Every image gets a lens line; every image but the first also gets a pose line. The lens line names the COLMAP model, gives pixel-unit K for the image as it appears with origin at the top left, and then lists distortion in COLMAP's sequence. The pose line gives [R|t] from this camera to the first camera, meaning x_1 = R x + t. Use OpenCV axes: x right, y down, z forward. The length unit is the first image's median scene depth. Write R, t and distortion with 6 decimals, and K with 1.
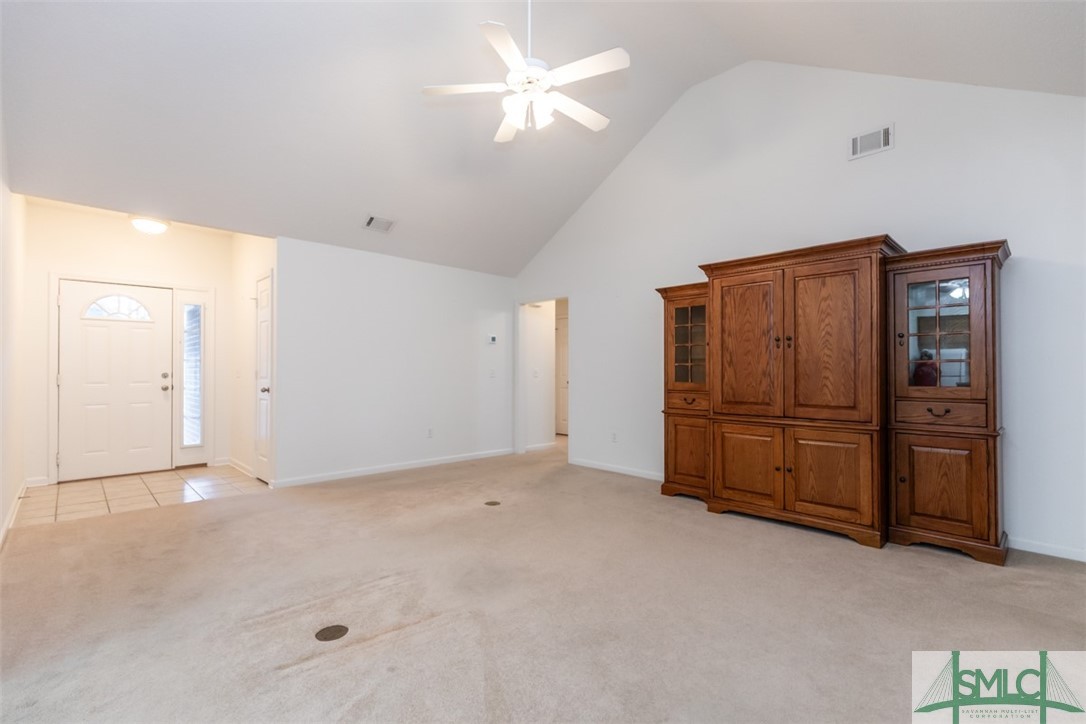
lens RADIAL K [[488.3, 0, 538.8], [0, 488.3, 364.4], [0, 0, 1]] dist [0.001624, 0.000091]
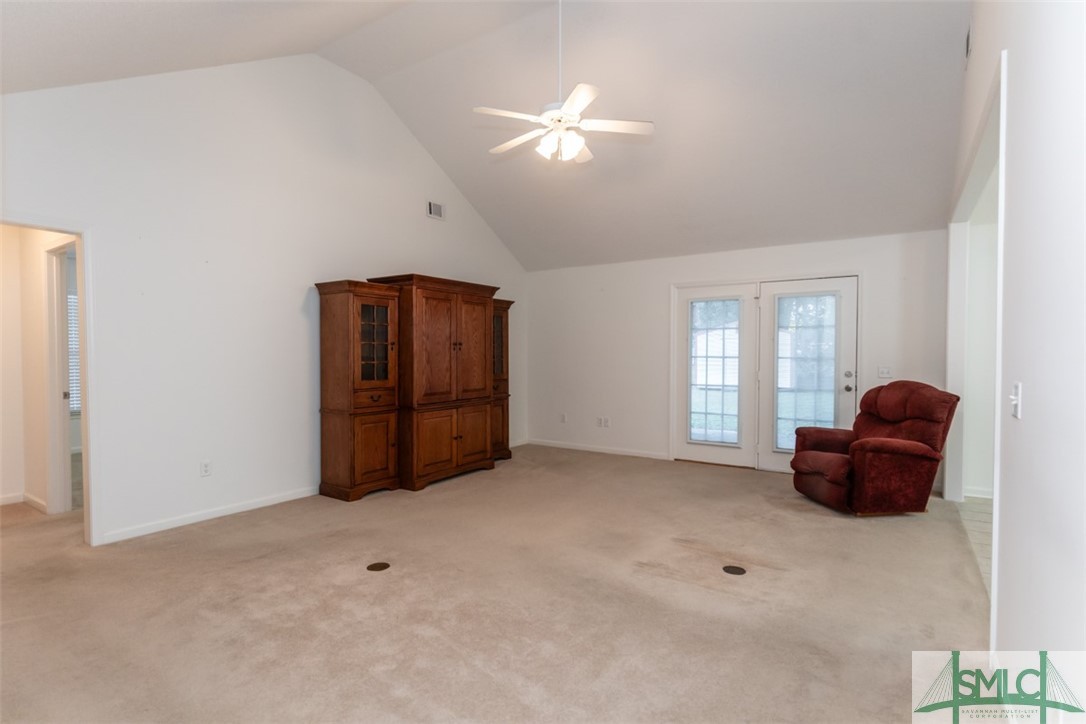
lens RADIAL K [[529.0, 0, 543.0], [0, 529.0, 362.0], [0, 0, 1]] dist [0.000604, 0.000143]
pose [[-0.205321, -0.018140, 0.978526, -0.939294], [-0.014302, 0.999777, 0.015533, -0.025853], [-0.978590, -0.010805, -0.205535, 0.987238]]
